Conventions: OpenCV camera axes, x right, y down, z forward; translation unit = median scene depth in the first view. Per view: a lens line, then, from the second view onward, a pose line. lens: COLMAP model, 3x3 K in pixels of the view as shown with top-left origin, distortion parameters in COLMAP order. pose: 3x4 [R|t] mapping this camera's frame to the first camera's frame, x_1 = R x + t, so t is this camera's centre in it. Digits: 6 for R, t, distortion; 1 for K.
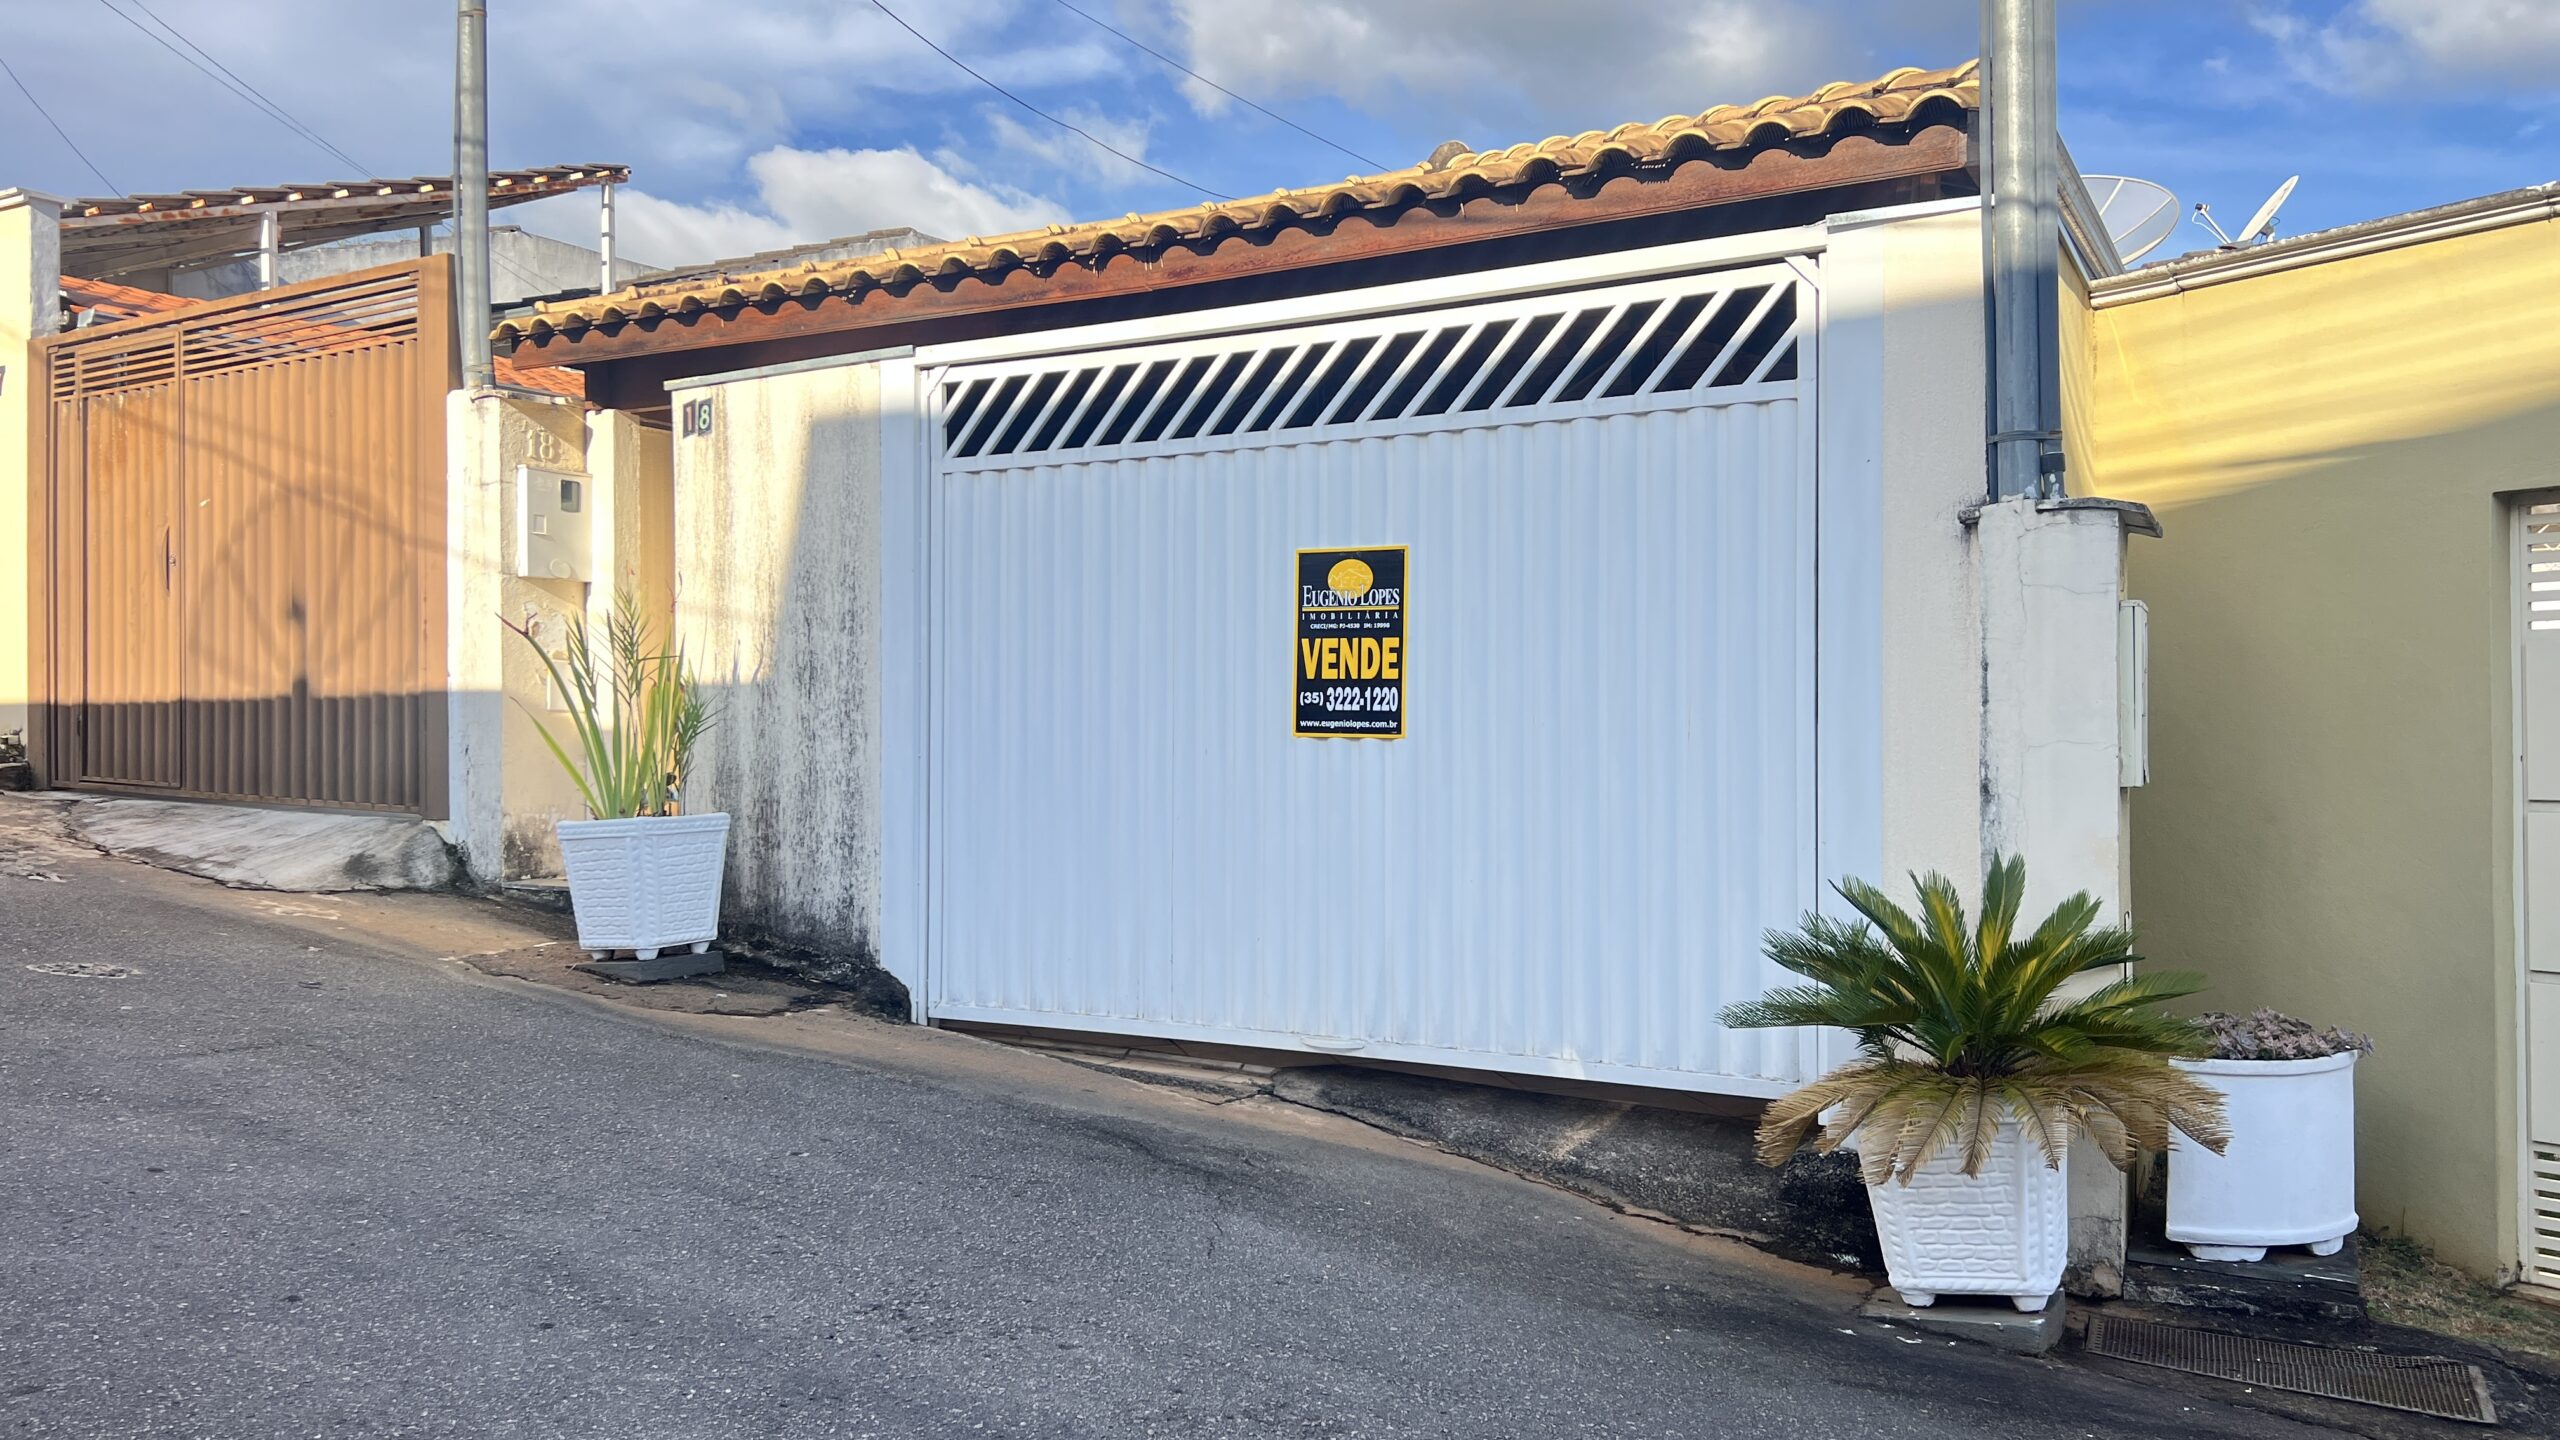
lens RADIAL K [[1932.0, 0, 1280.5], [0, 1932.0, 734.3], [0, 0, 1]] dist [0.067808, -0.077144]
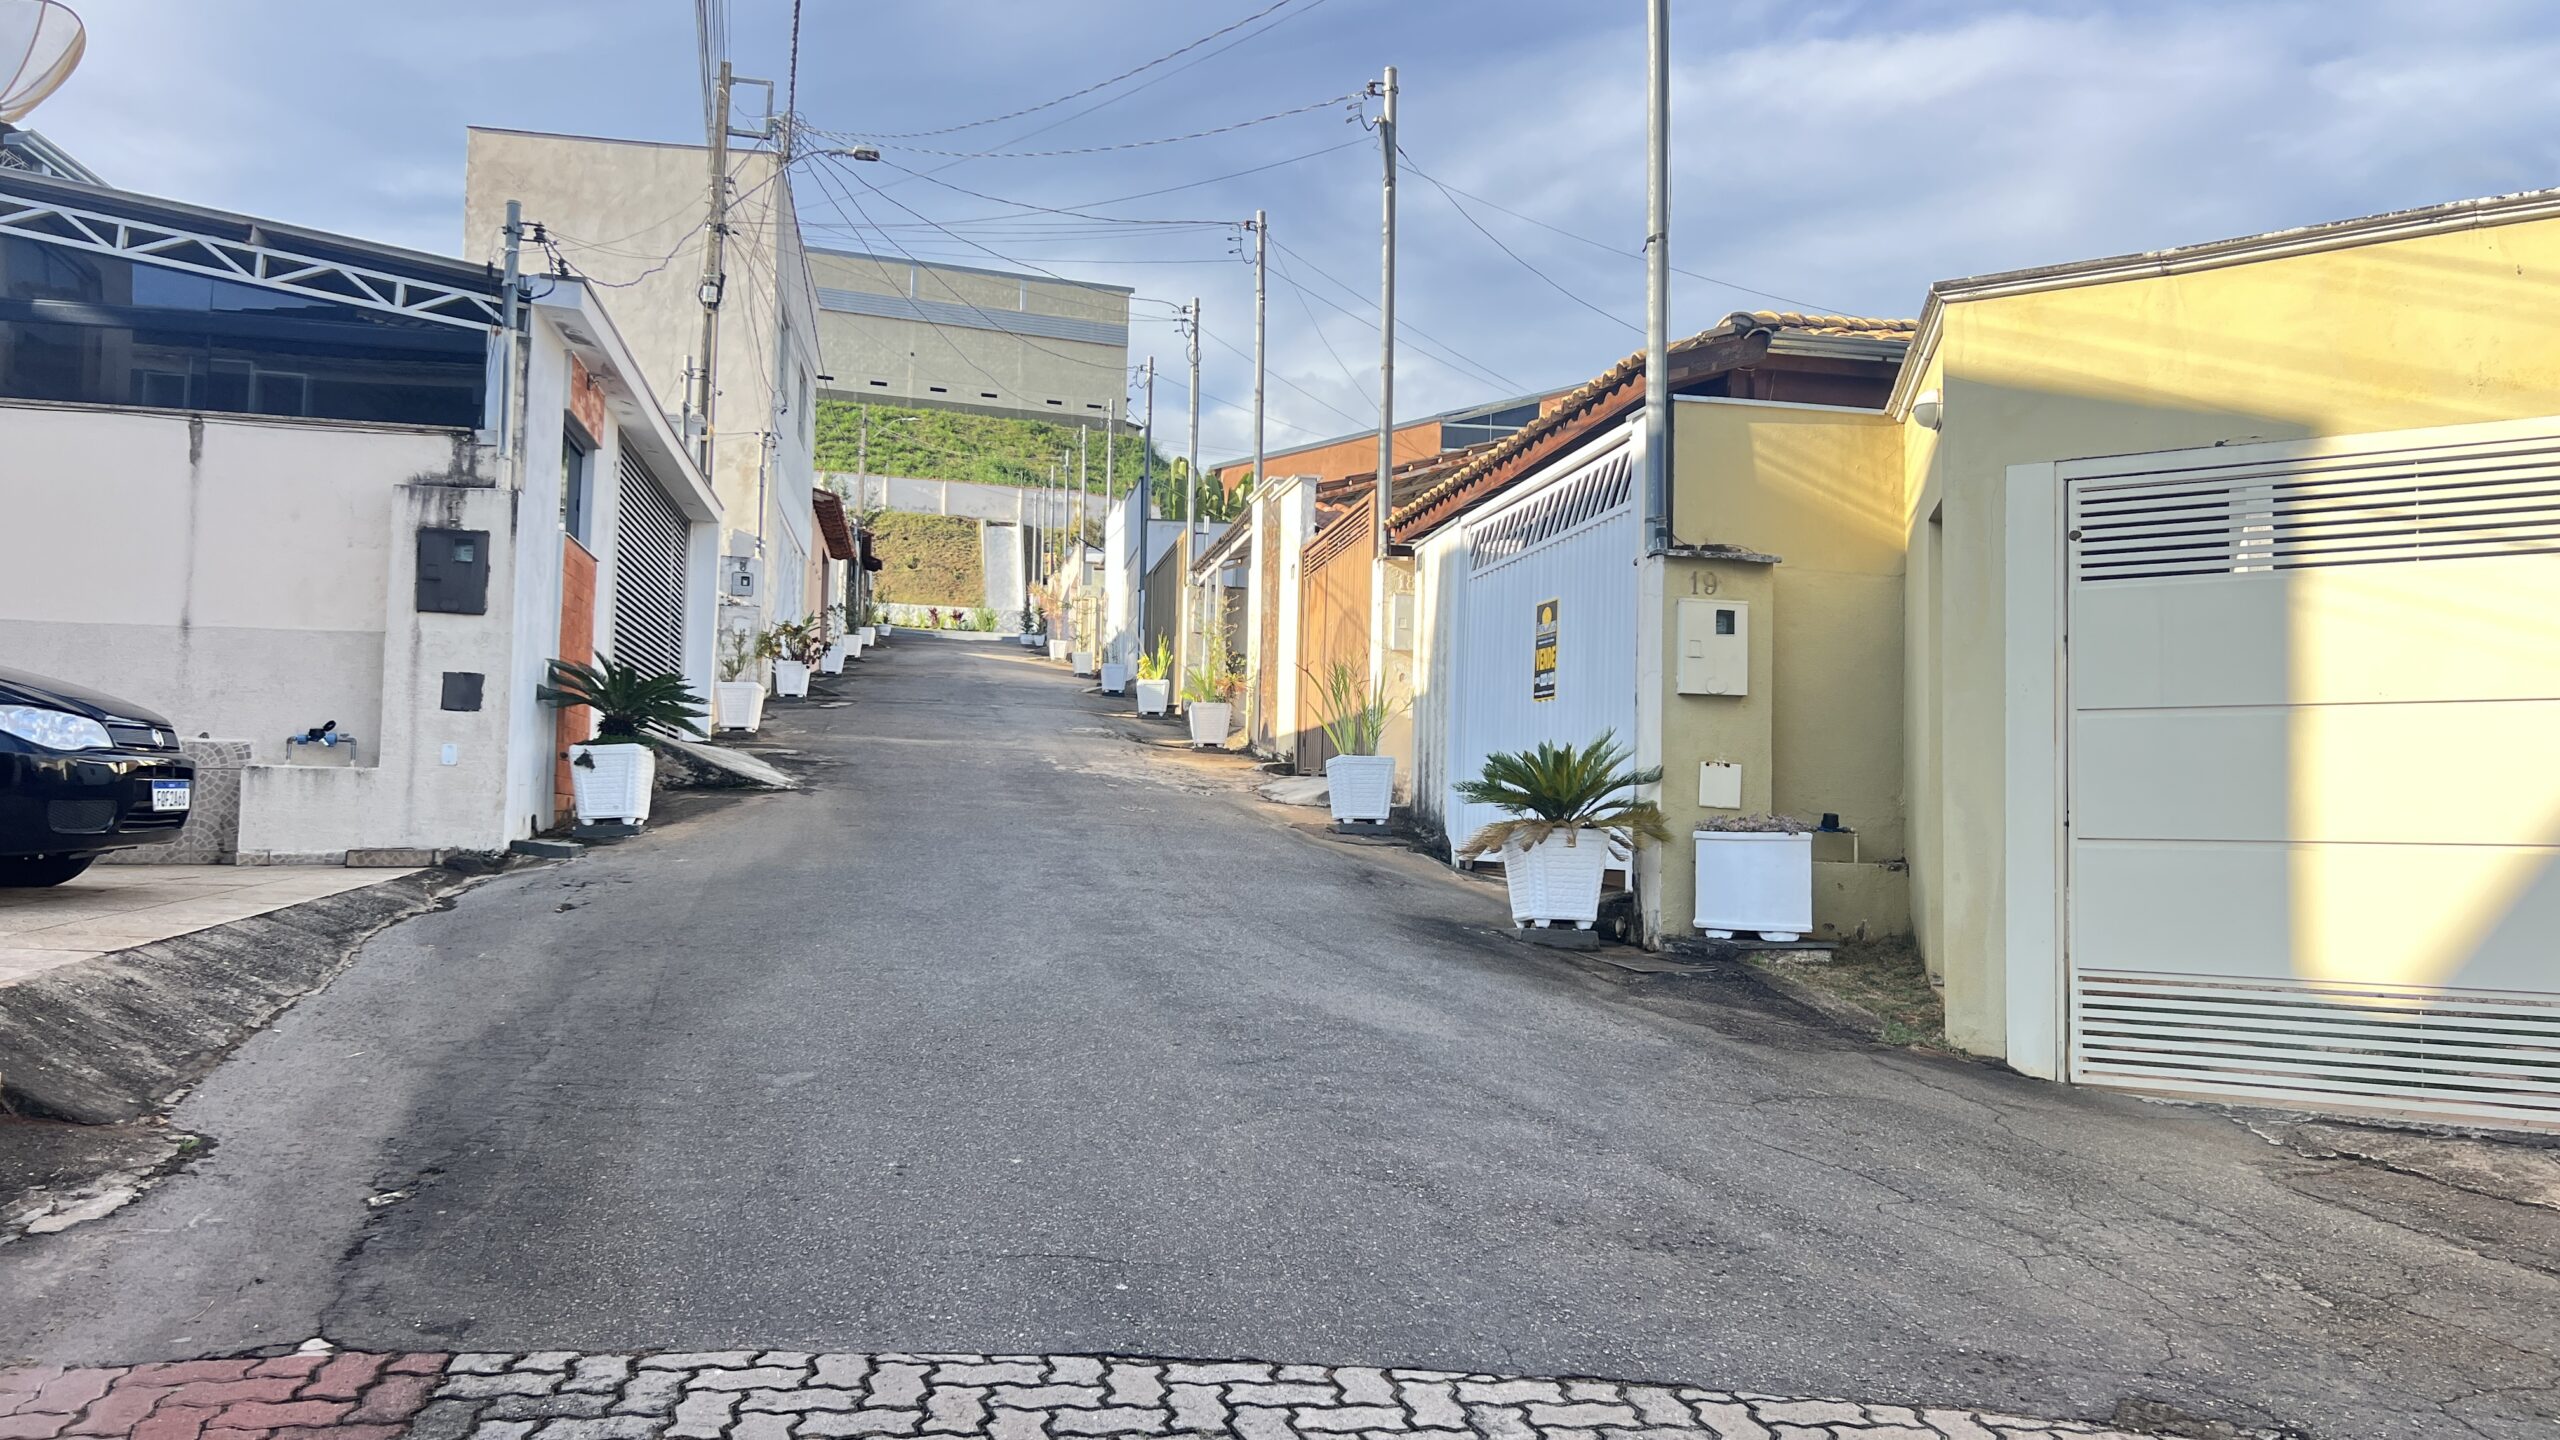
lens RADIAL K [[1932.0, 0, 1280.5], [0, 1932.0, 734.3], [0, 0, 1]] dist [0.067808, -0.077144]
pose [[0.662107, -0.022732, -0.749065, 1.406112], [-0.026774, 0.998184, -0.053958, 0.159089], [0.748931, 0.055781, 0.660296, -0.503650]]
